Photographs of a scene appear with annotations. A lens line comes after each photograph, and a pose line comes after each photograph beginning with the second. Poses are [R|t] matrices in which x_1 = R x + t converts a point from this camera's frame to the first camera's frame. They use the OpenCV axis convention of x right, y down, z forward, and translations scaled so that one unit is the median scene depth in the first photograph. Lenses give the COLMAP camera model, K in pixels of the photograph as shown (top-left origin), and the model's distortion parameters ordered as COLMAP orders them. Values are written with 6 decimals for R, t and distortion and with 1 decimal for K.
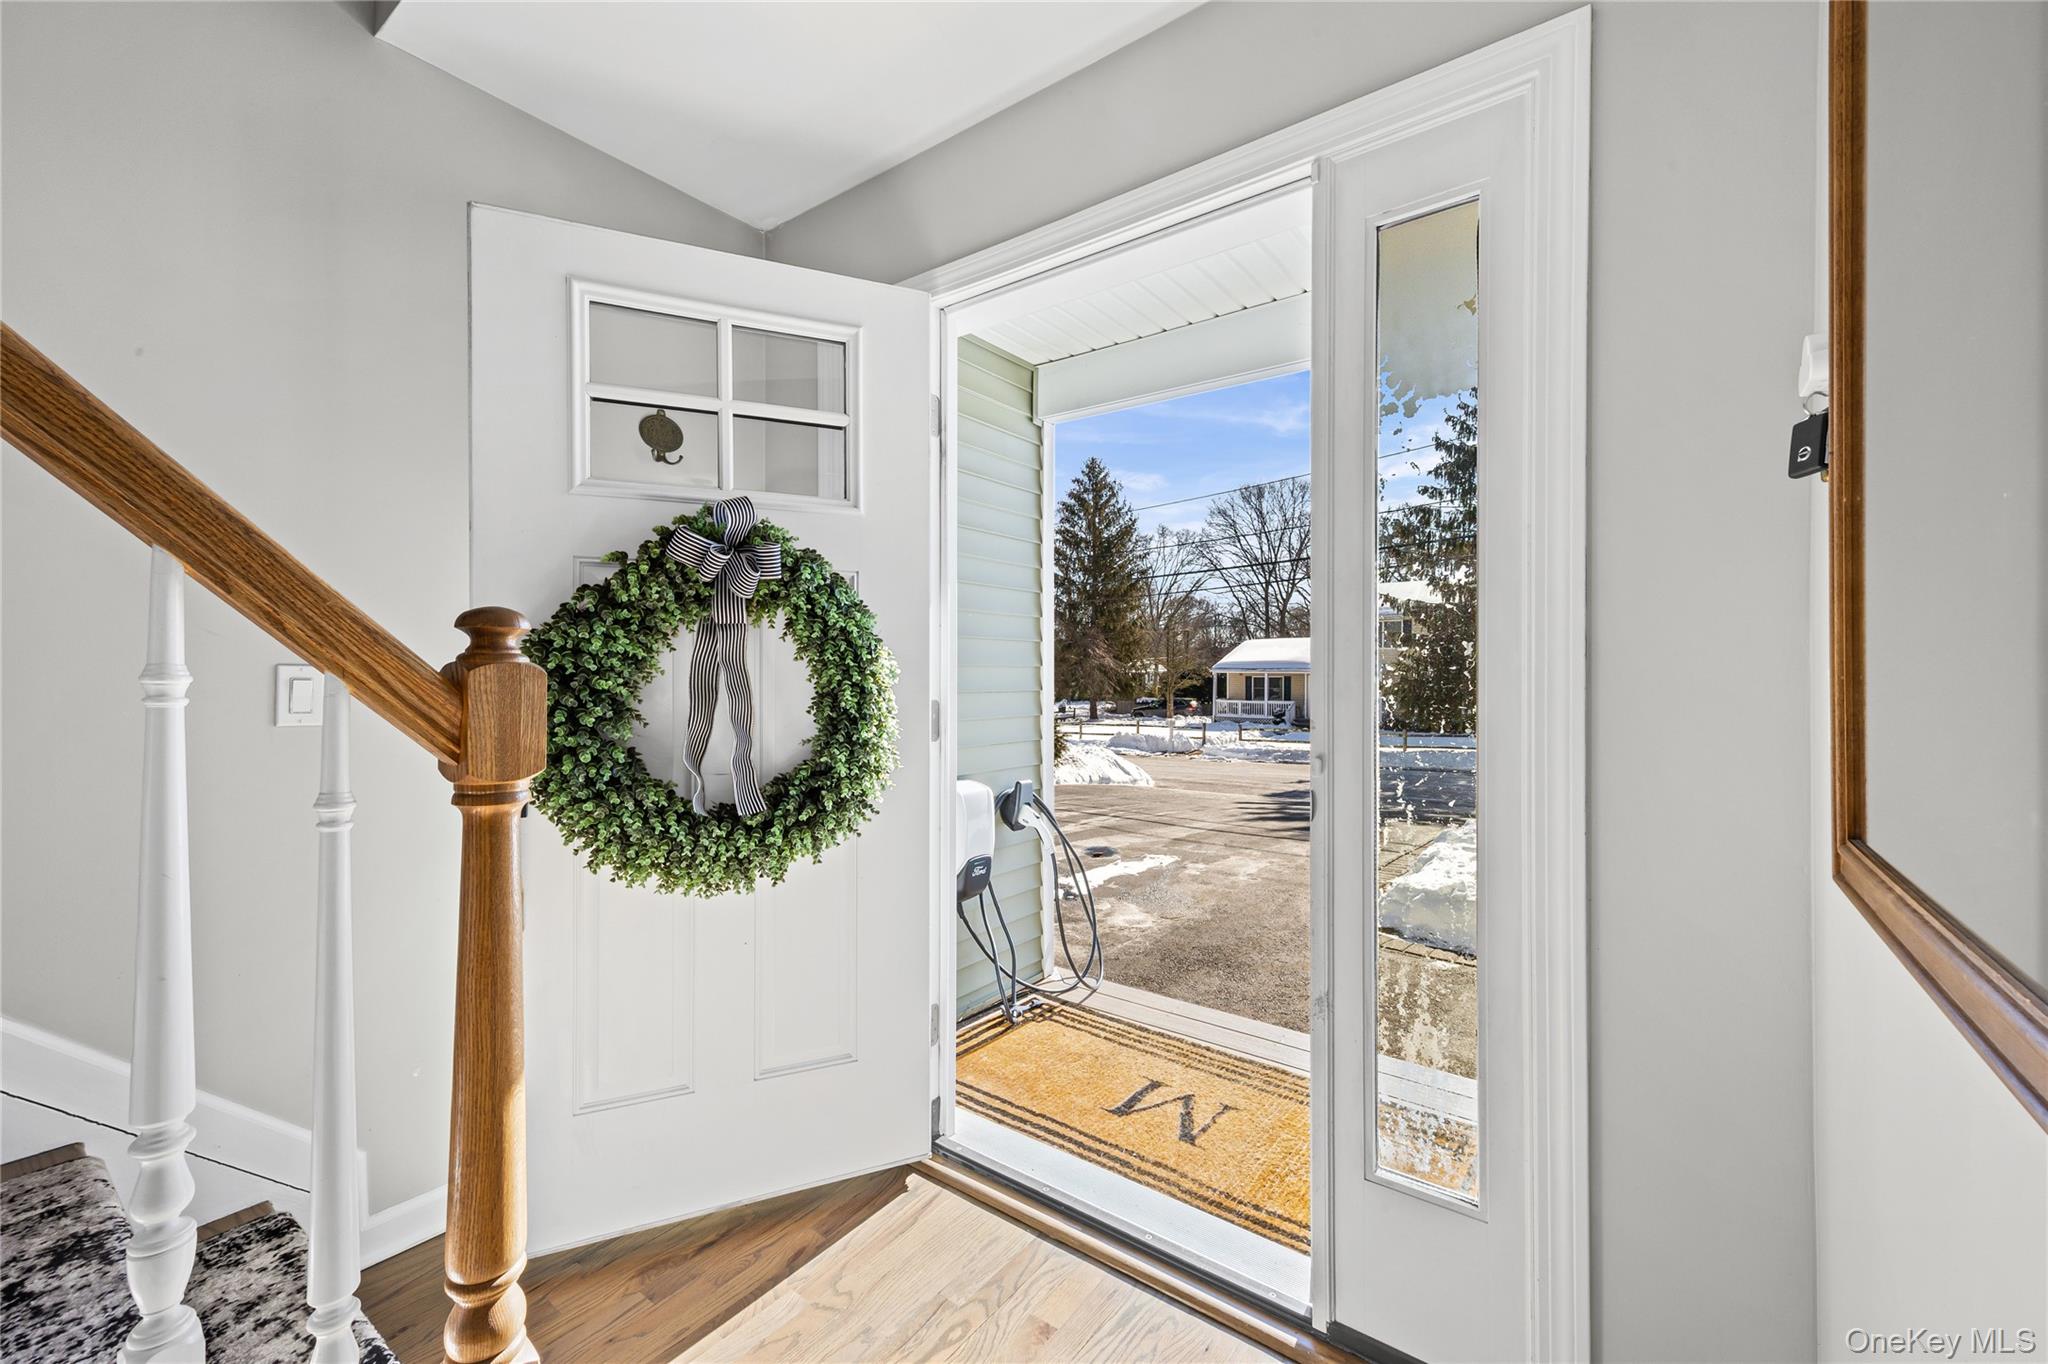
lens RADIAL K [[828.8, 0, 1020.9], [0, 828.8, 688.1], [0, 0, 1]] dist [0.001811, 0.000042]
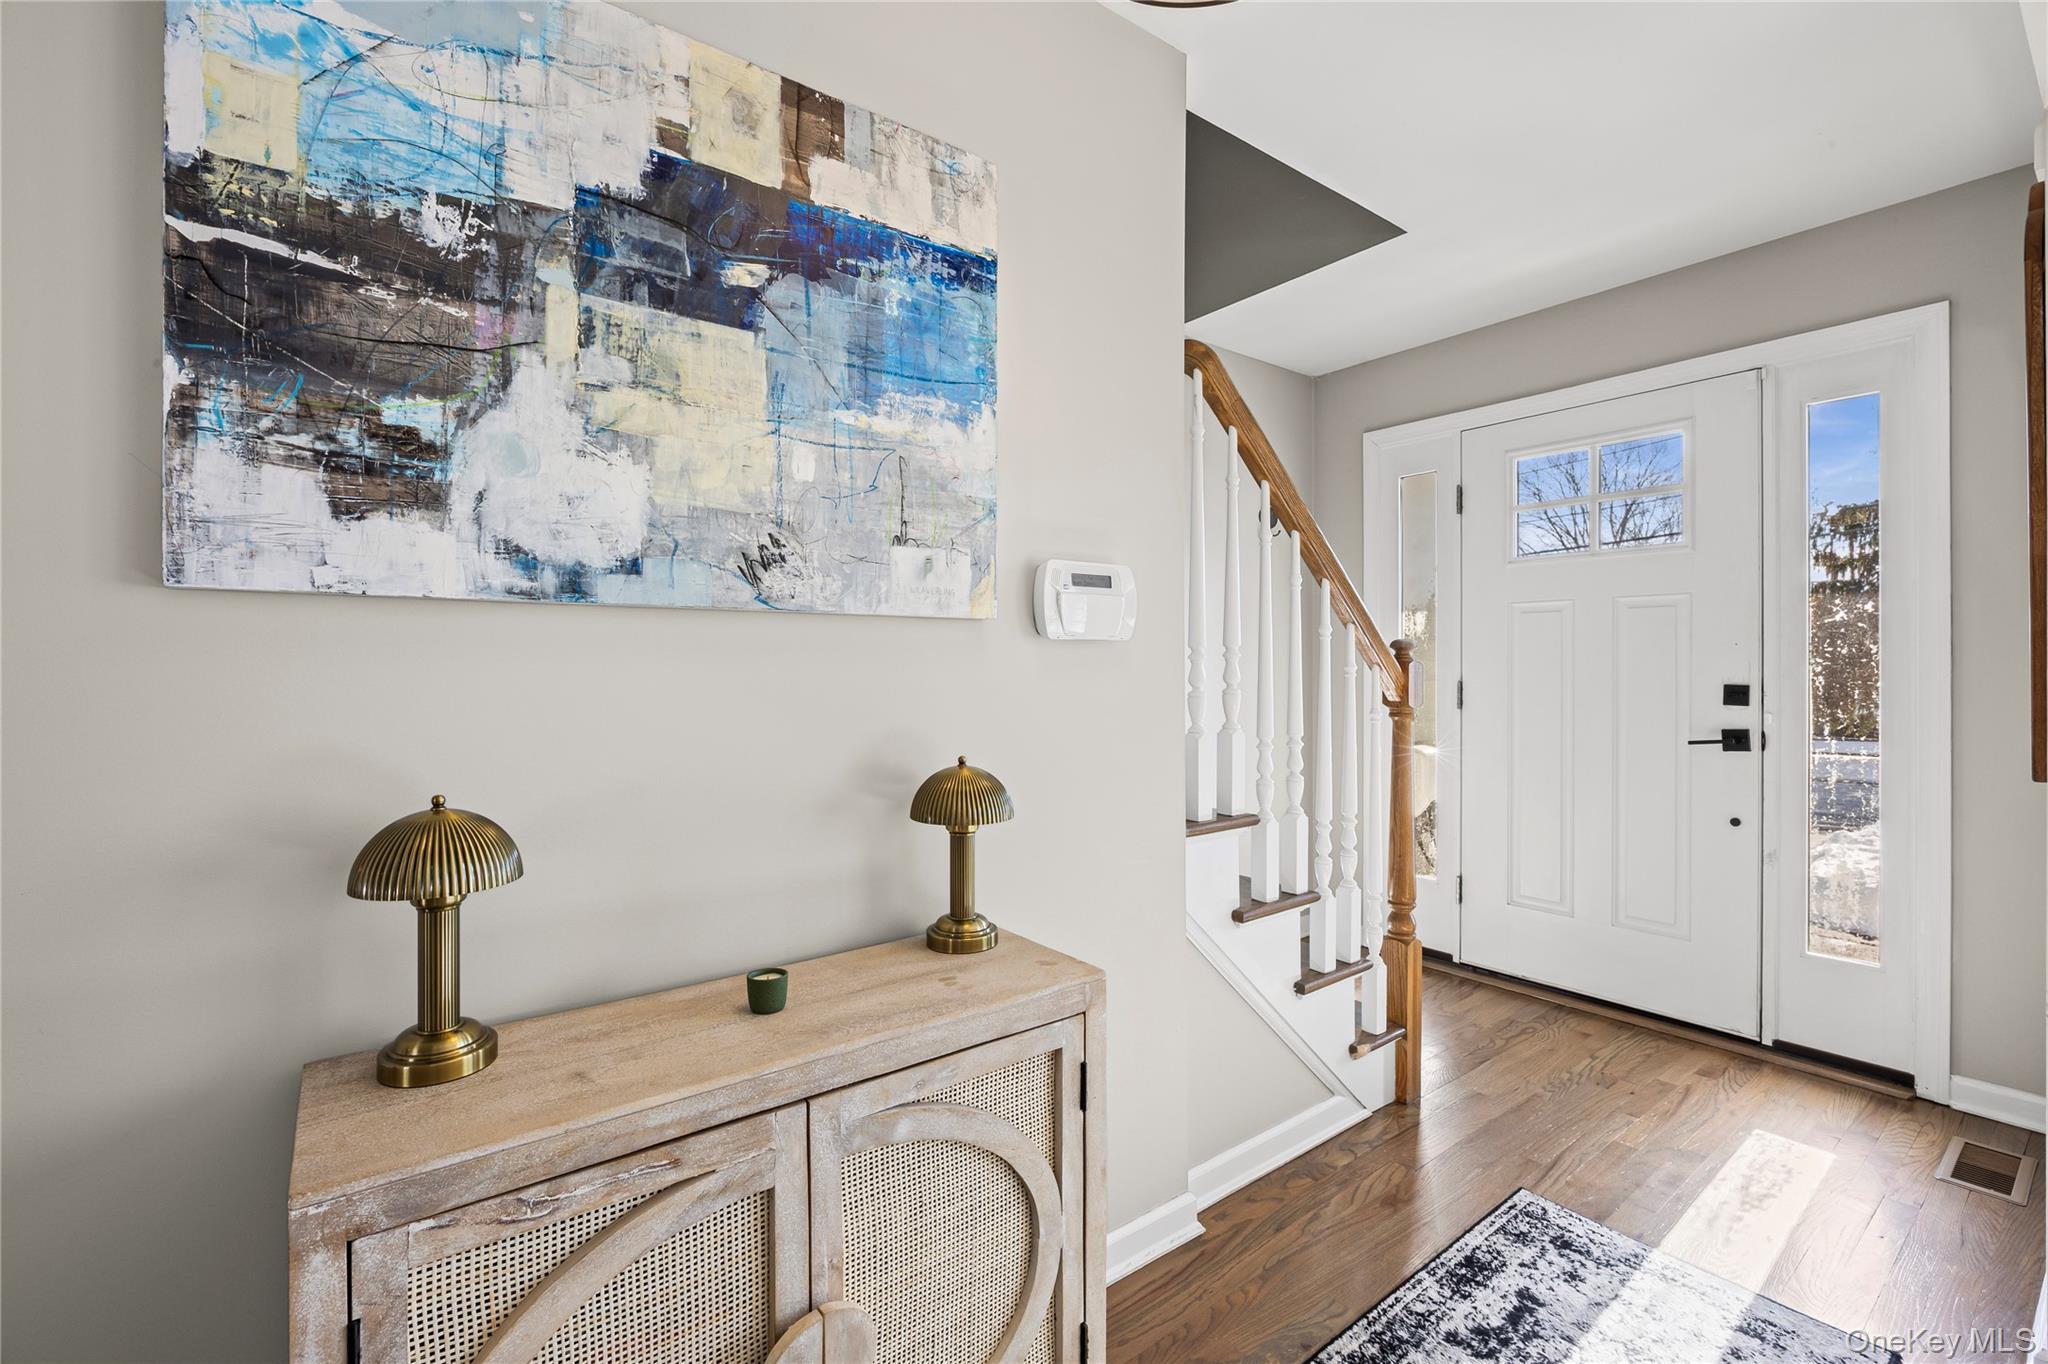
lens RADIAL K [[881.6, 0, 1024.0], [0, 881.6, 682.0], [0, 0, 1]] dist [-0.016227, 0.000826]
pose [[0.962824, 0.001367, -0.270126, -0.559440], [-0.001745, 0.999998, -0.001159, 0.021830], [0.270123, 0.001588, 0.962824, -1.013106]]
